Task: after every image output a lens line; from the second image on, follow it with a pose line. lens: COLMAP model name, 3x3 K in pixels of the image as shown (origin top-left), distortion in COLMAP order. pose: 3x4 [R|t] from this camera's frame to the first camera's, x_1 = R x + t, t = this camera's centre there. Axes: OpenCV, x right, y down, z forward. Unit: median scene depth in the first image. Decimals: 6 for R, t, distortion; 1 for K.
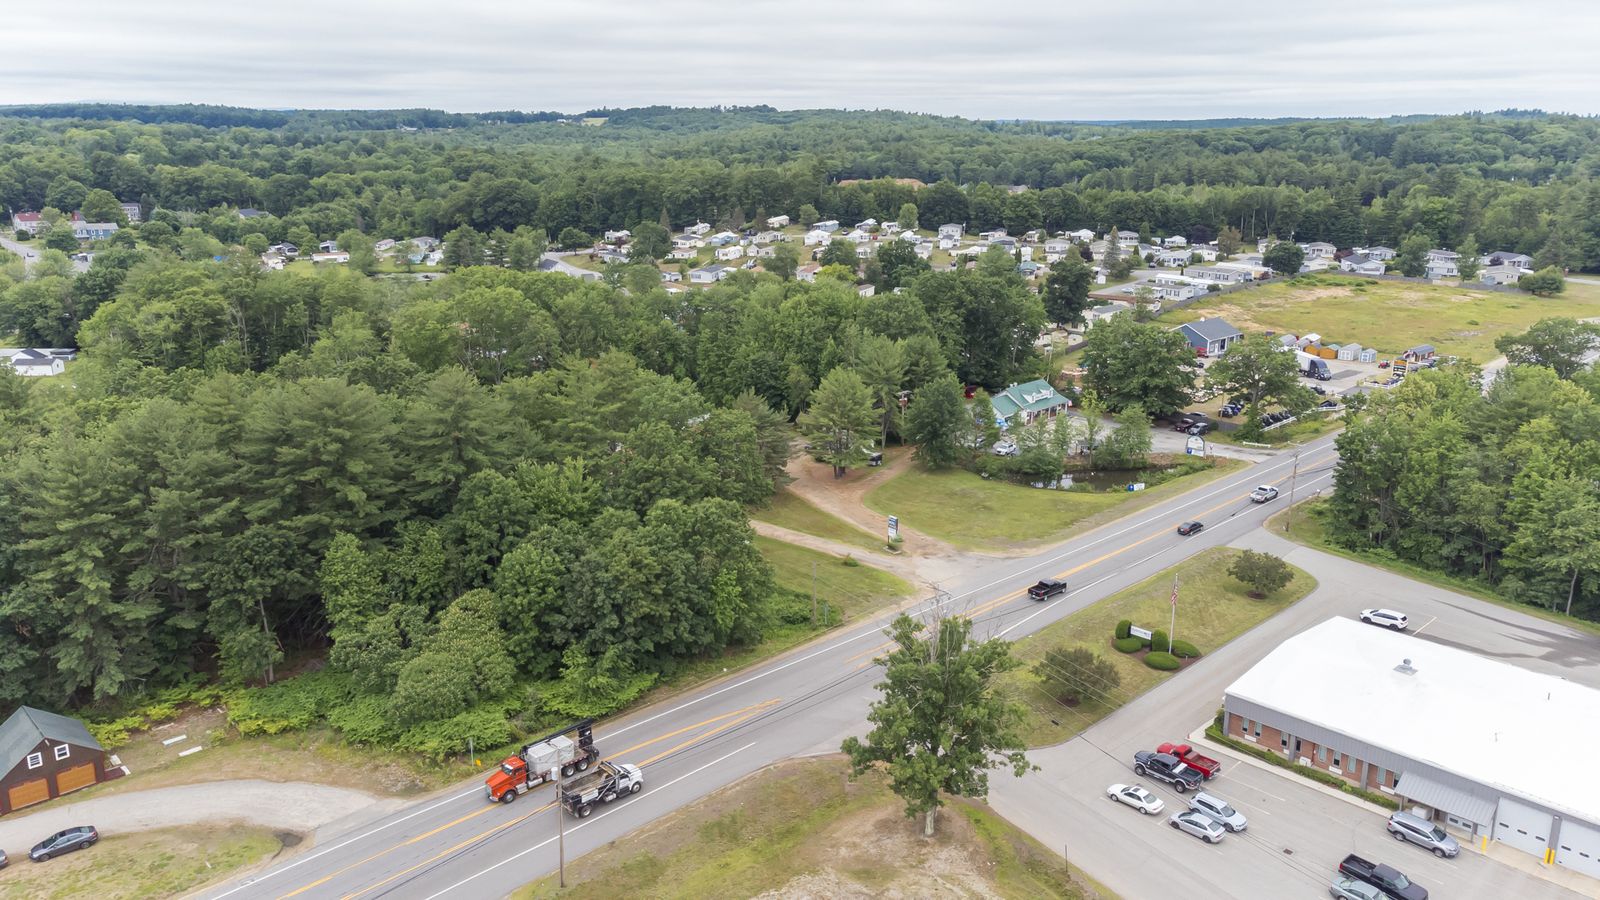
lens RADIAL K [[1176.6, 0, 796.8], [0, 1176.6, 448.3], [0, 0, 1]] dist [0.036128, 0.060939]
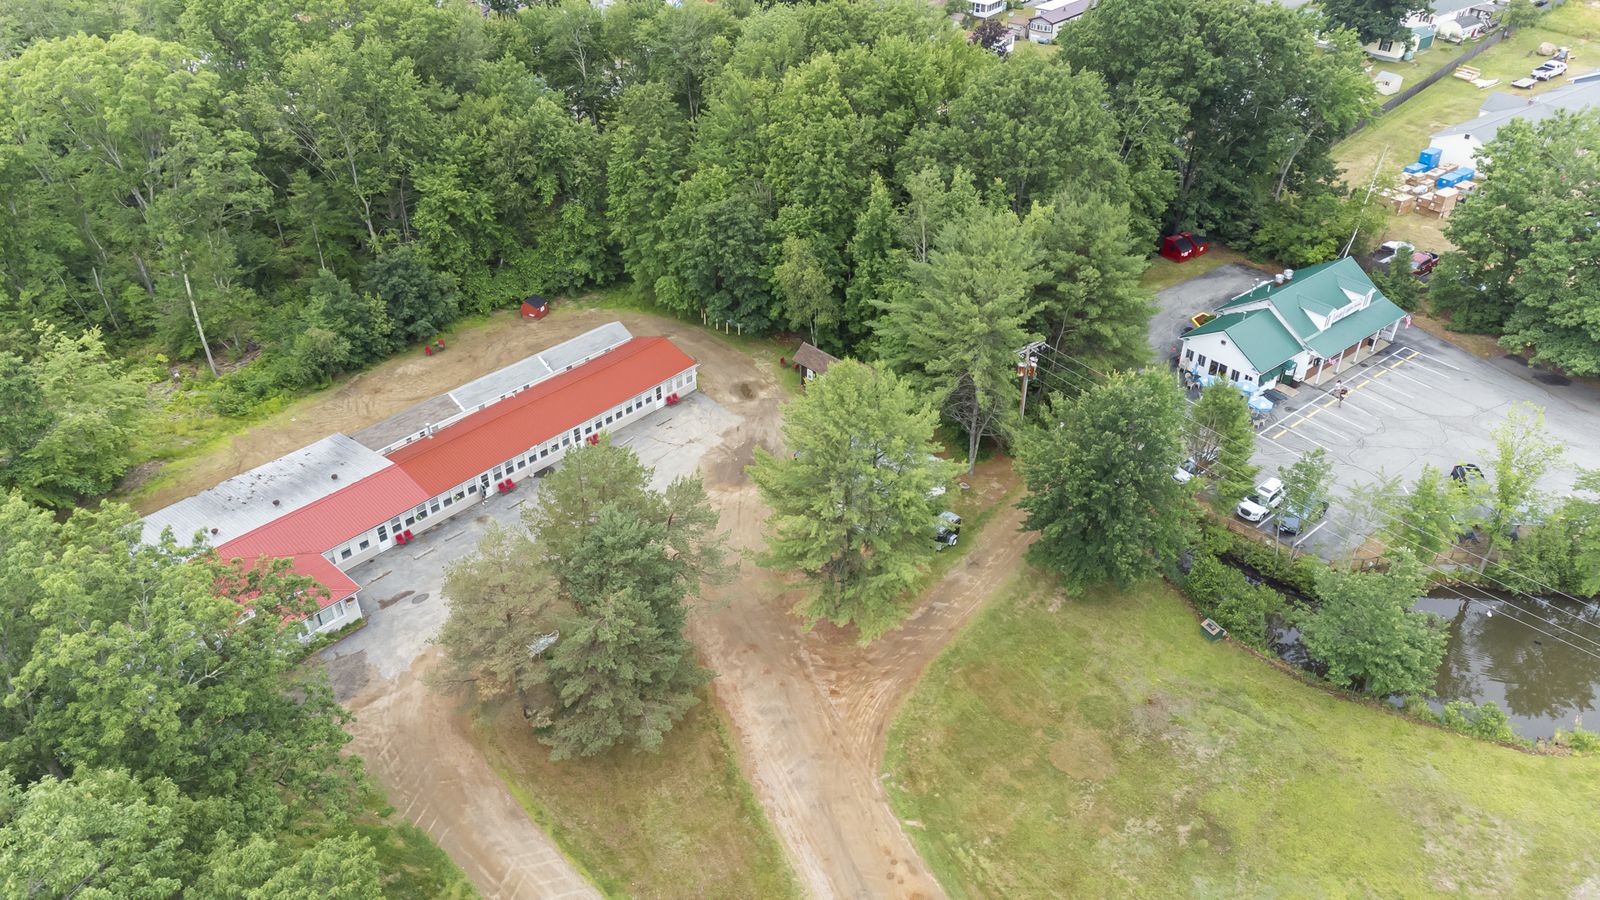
lens RADIAL K [[1176.6, 0, 800.0], [0, 1176.6, 450.2], [0, 0, 1]] dist [0.036128, 0.060939]
pose [[0.992287, 0.071227, -0.101457, 0.049865], [-0.034551, 0.944925, 0.325457, -0.136721], [0.119050, -0.319442, 0.940098, 0.533083]]
